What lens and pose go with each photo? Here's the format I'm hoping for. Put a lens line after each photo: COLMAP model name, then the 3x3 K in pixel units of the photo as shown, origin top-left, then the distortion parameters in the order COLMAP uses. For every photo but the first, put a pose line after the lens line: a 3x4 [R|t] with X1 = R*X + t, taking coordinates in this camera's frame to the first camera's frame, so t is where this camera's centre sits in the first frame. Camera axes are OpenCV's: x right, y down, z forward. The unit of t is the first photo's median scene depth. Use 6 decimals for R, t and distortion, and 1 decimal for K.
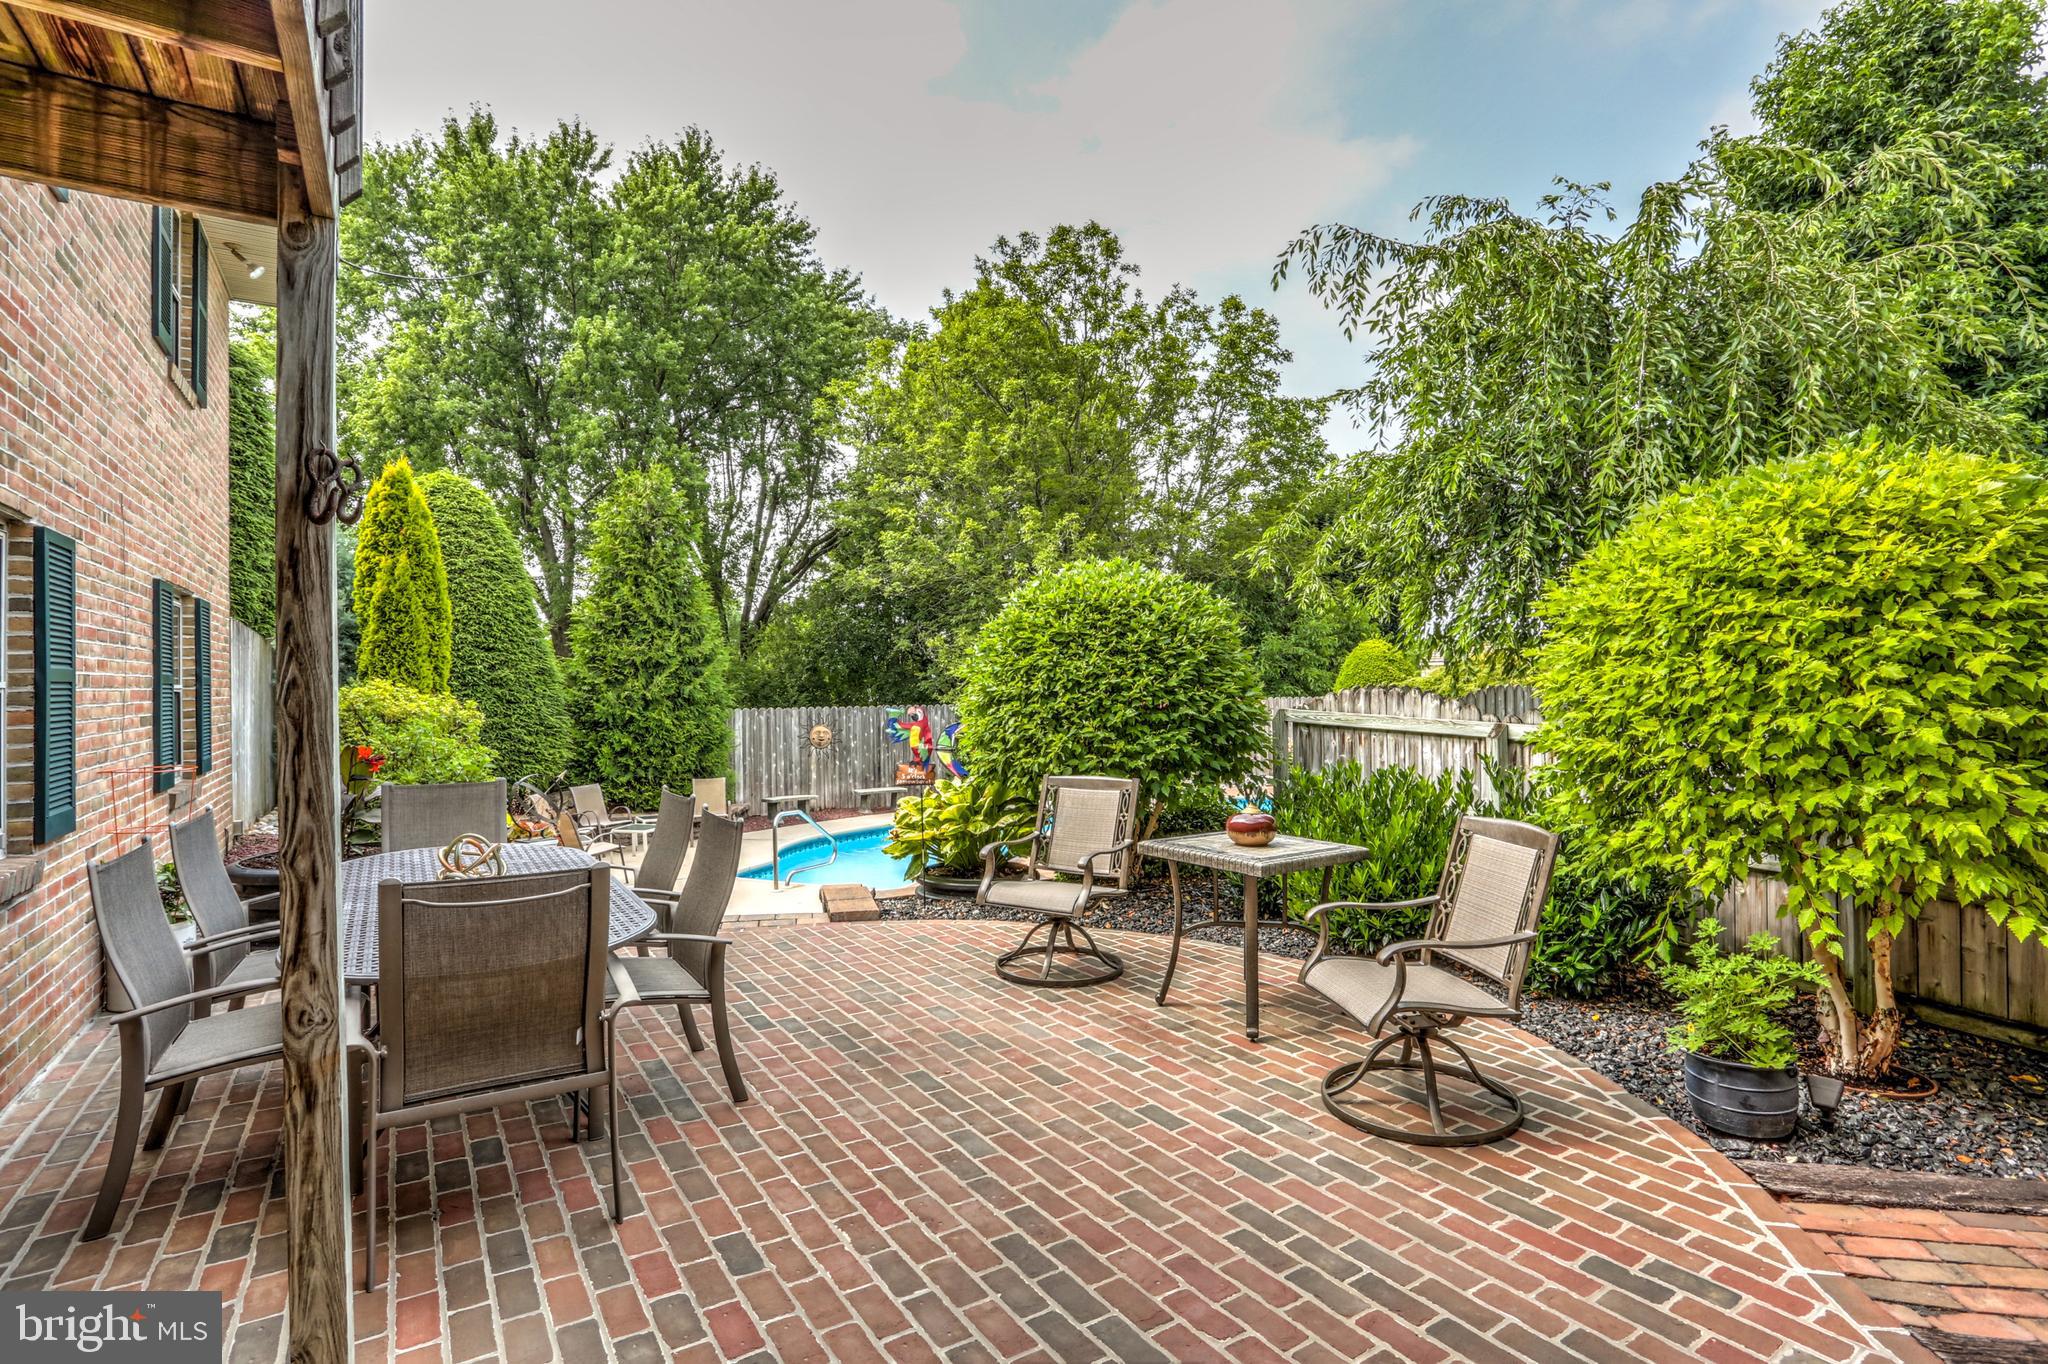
lens RADIAL K [[994.0, 0, 1023.7], [0, 994.0, 674.1], [0, 0, 1]] dist [-0.001122, 0.000404]
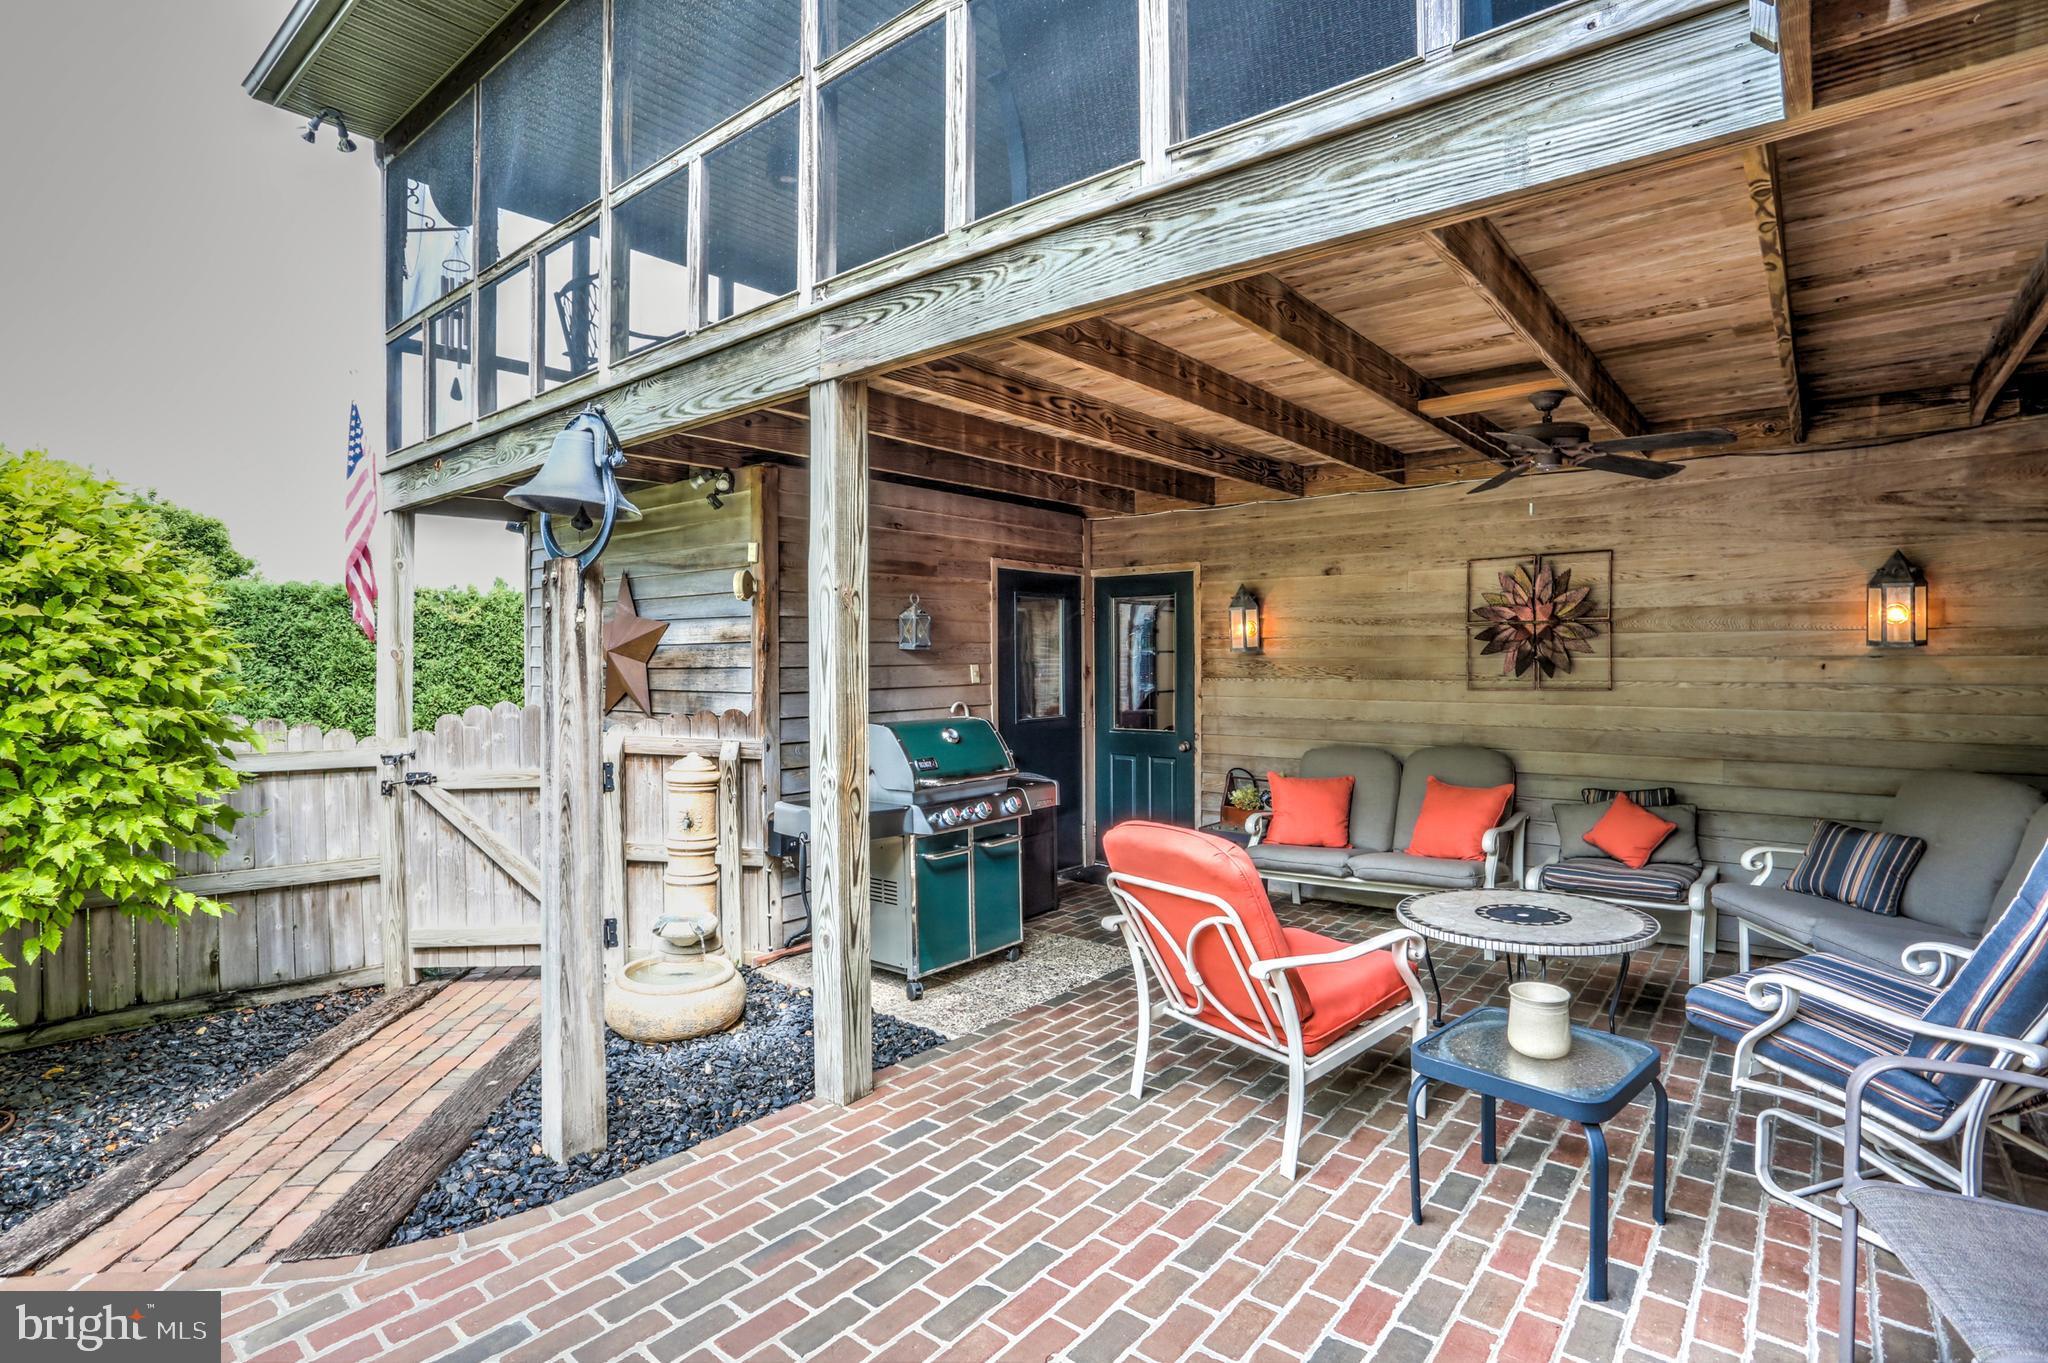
lens RADIAL K [[994.0, 0, 1023.0], [0, 994.0, 670.3], [0, 0, 1]] dist [-0.001122, 0.000404]
pose [[-0.307364, 0.009481, 0.951545, -0.346884], [0.013533, 0.999893, -0.005591, 0.011303], [-0.951496, 0.011158, -0.307460, 0.430015]]
